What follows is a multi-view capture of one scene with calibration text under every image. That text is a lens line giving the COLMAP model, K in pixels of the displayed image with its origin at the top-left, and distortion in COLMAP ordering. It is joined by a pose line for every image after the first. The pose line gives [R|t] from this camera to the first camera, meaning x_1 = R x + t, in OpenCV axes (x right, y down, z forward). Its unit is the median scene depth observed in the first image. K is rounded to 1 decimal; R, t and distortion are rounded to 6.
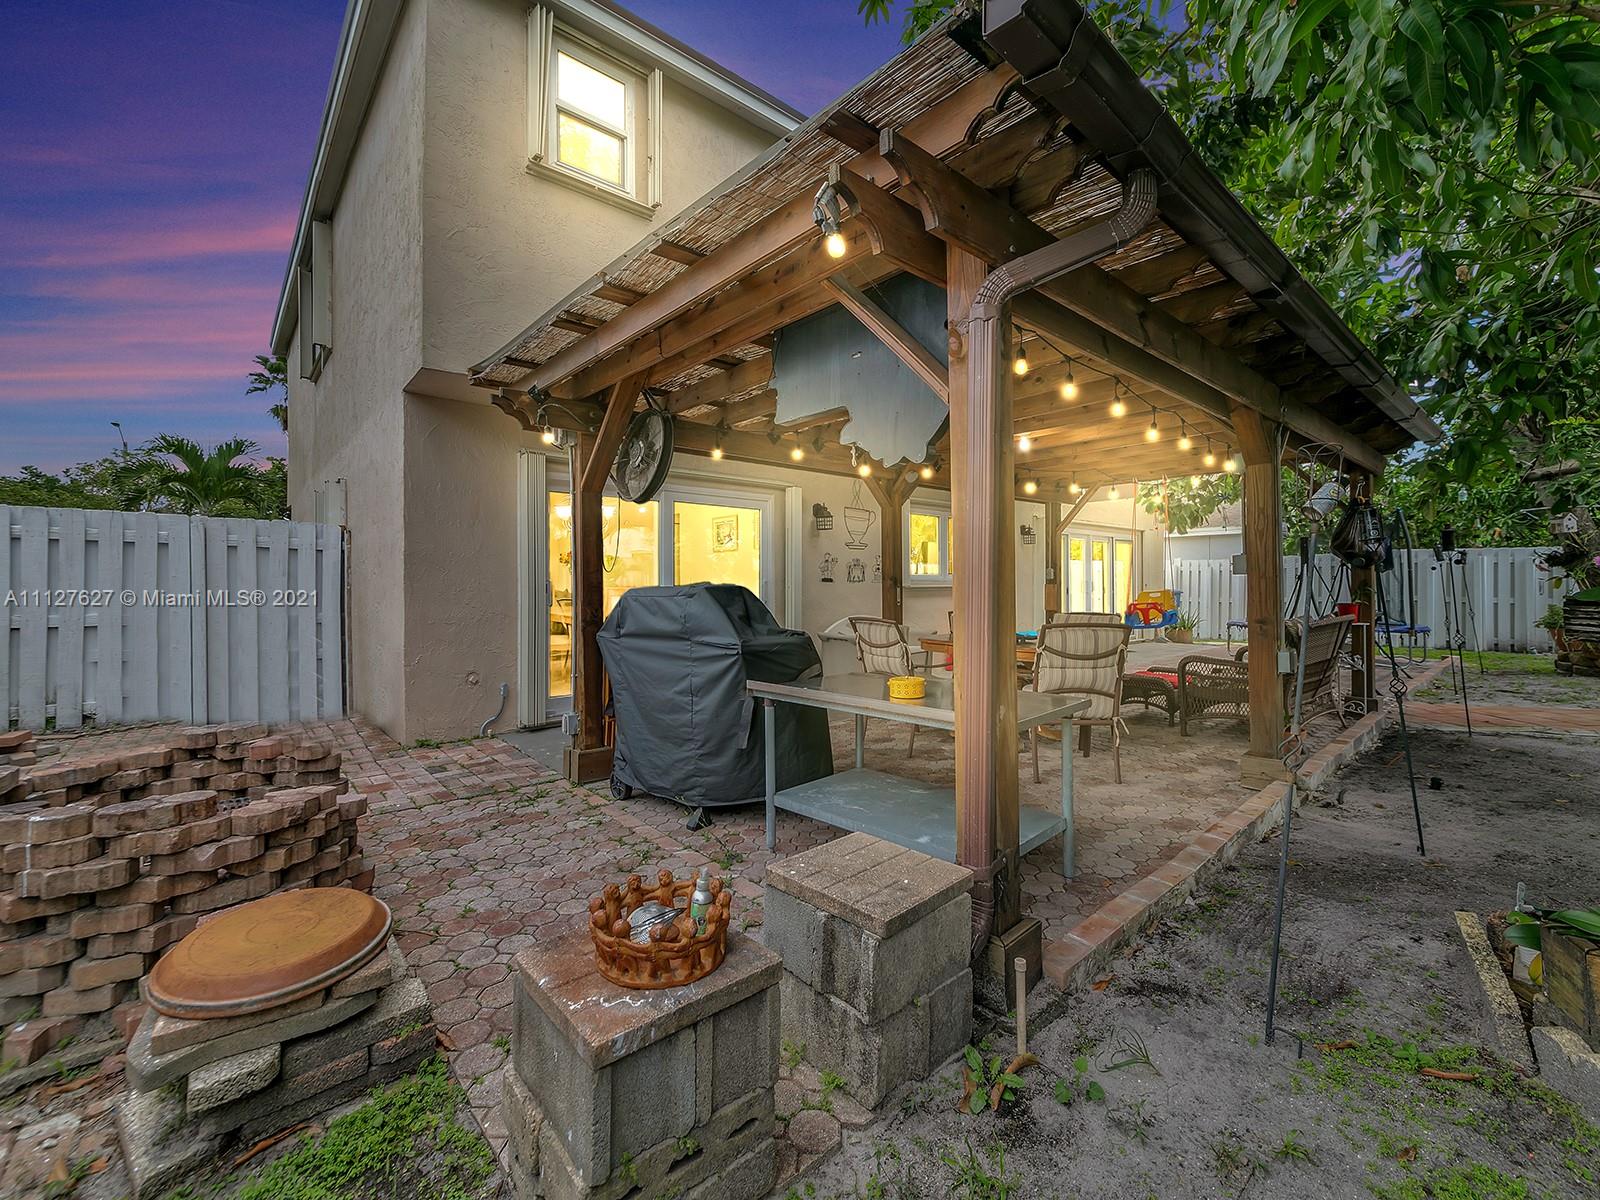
lens RADIAL K [[669.1, 0, 791.2], [0, 669.1, 565.8], [0, 0, 1]] dist [0.008697, -0.000258]
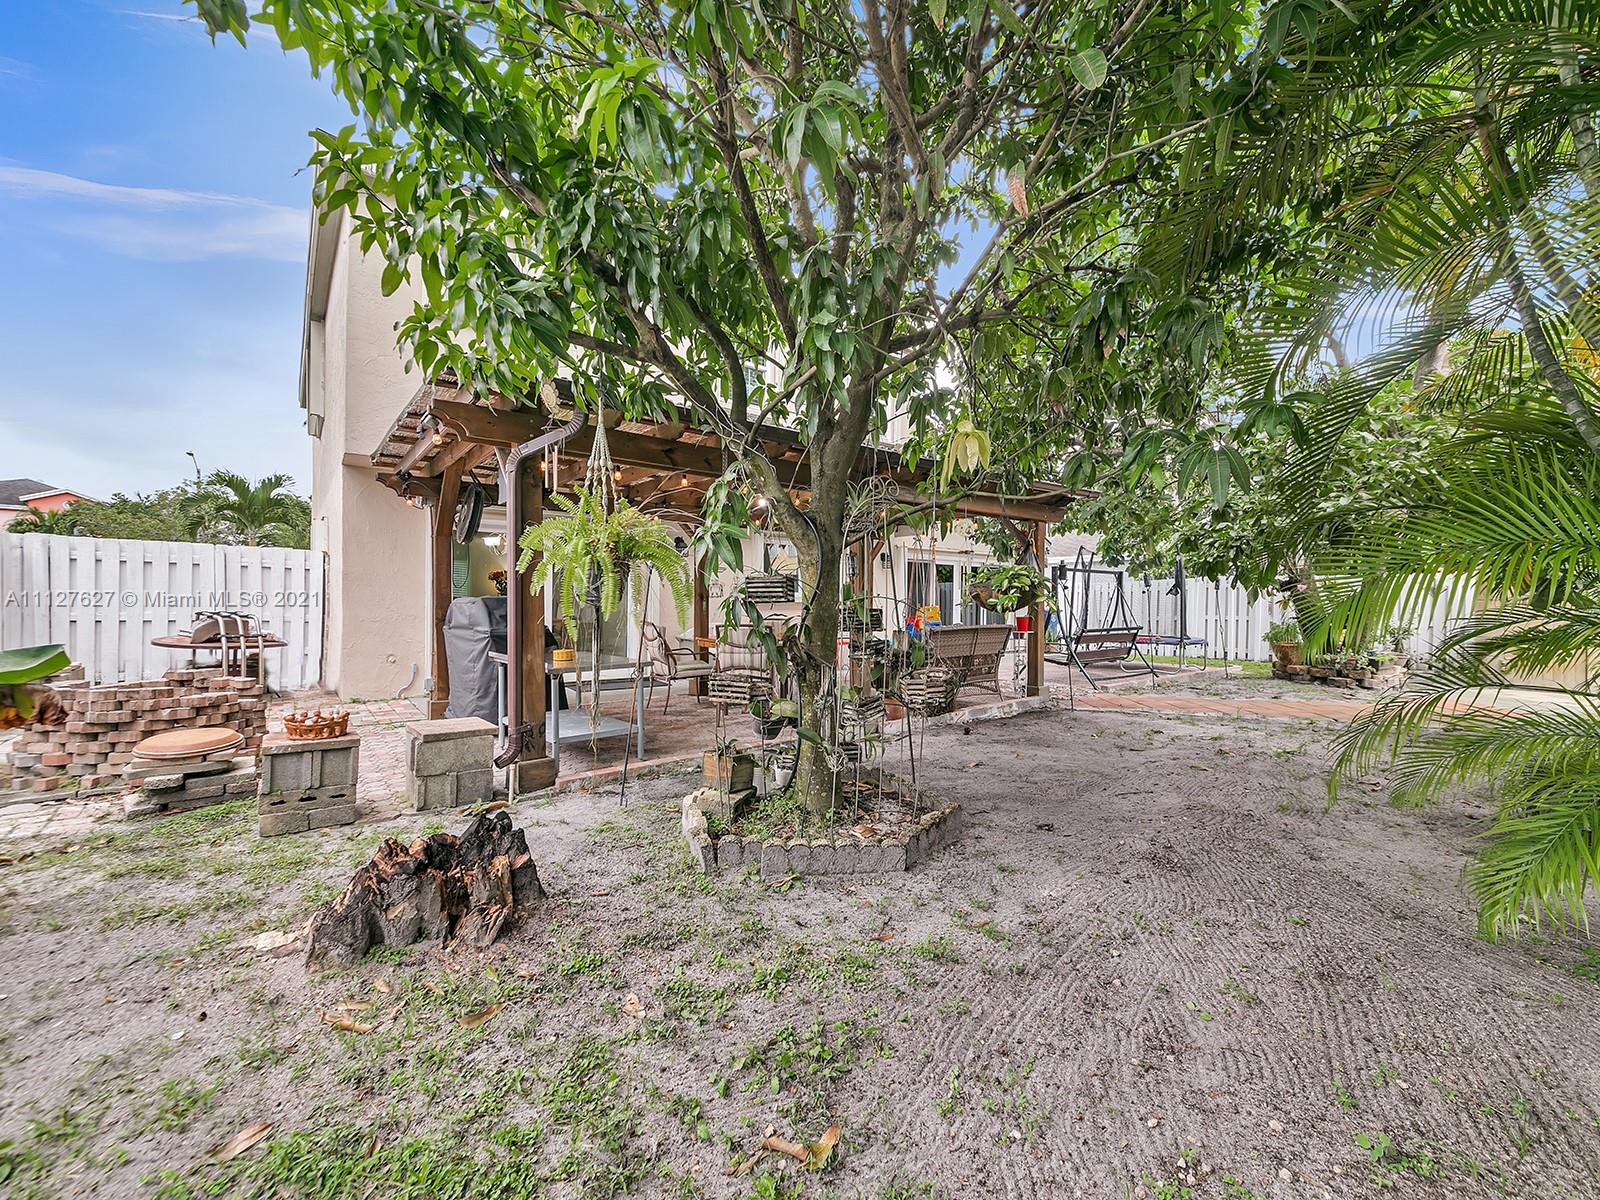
lens RADIAL K [[643.7, 0, 800.0], [0, 643.7, 600.0], [0, 0, 1]] dist [-0.000238, 0.000036]
pose [[0.999210, 0.013942, -0.037216, 1.210386], [-0.012953, 0.999560, 0.026690, -0.024919], [0.037572, -0.026187, 0.998951, -0.965233]]
